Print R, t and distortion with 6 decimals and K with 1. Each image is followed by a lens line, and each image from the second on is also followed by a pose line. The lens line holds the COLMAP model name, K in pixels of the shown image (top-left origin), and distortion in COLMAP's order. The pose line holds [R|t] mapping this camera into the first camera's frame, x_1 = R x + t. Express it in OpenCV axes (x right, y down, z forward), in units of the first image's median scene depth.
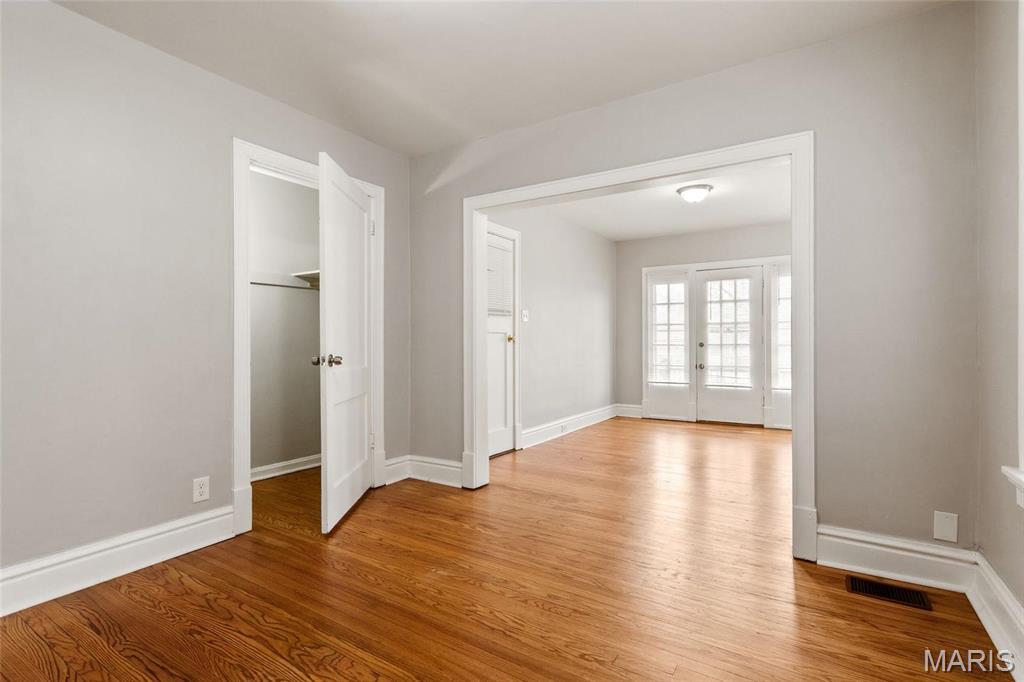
lens RADIAL K [[489.9, 0, 512.0], [0, 489.9, 341.0], [0, 0, 1]] dist [0.003593, 0.000240]
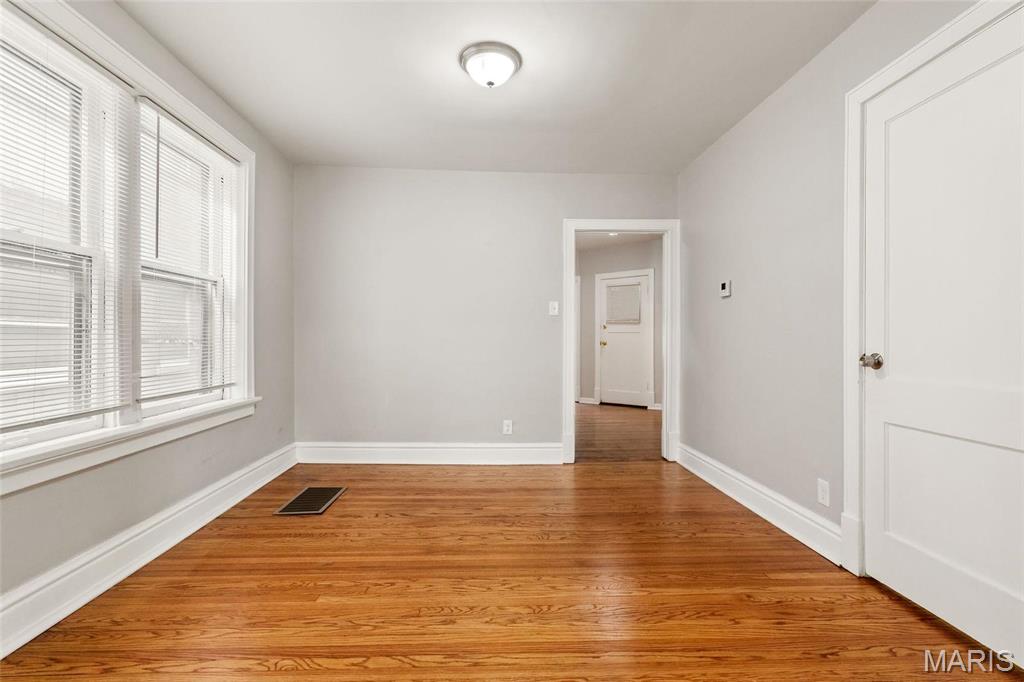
lens RADIAL K [[489.9, 0, 512.0], [0, 489.9, 341.0], [0, 0, 1]] dist [0.003593, 0.000240]
pose [[-0.820756, 0.004776, -0.571260, 0.471199], [0.004483, 0.999988, 0.001920, 0.009095], [0.571262, -0.000985, -0.820767, 1.707353]]
